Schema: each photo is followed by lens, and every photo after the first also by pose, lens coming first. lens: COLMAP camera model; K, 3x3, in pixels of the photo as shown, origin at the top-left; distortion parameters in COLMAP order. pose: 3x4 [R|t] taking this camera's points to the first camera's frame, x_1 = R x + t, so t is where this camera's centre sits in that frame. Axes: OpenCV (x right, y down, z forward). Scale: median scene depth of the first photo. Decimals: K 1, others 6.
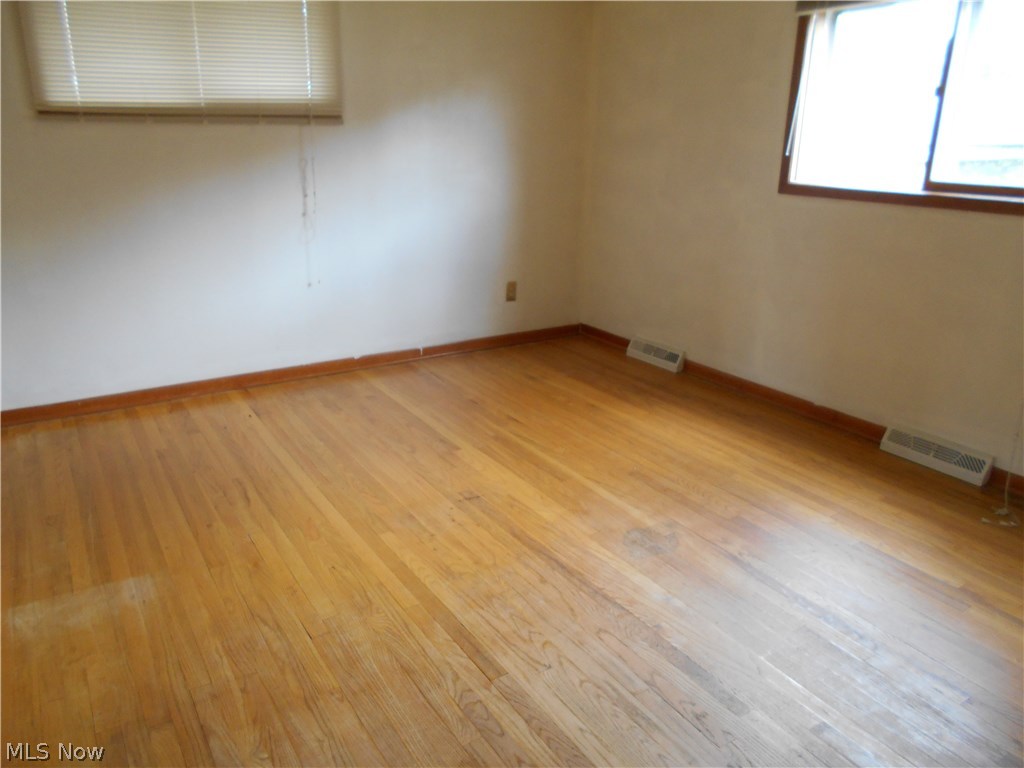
lens RADIAL K [[780.3, 0, 516.7], [0, 780.3, 370.4], [0, 0, 1]] dist [-0.085959, 0.271148]
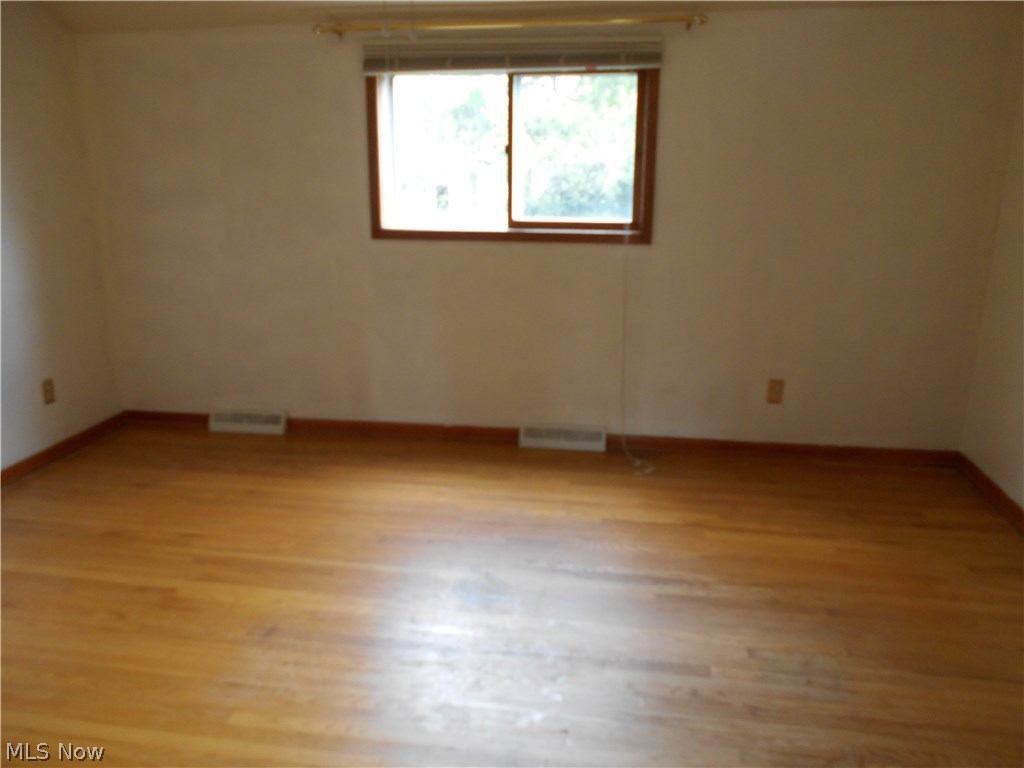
lens RADIAL K [[782.1, 0, 512.0], [0, 782.1, 384.0], [0, 0, 1]] dist [-0.000166, 0.001586]
pose [[0.681353, -0.217957, 0.698751, -0.318430], [0.236414, 0.969001, 0.071727, -0.072426], [-0.692724, 0.116323, 0.711760, 0.146055]]
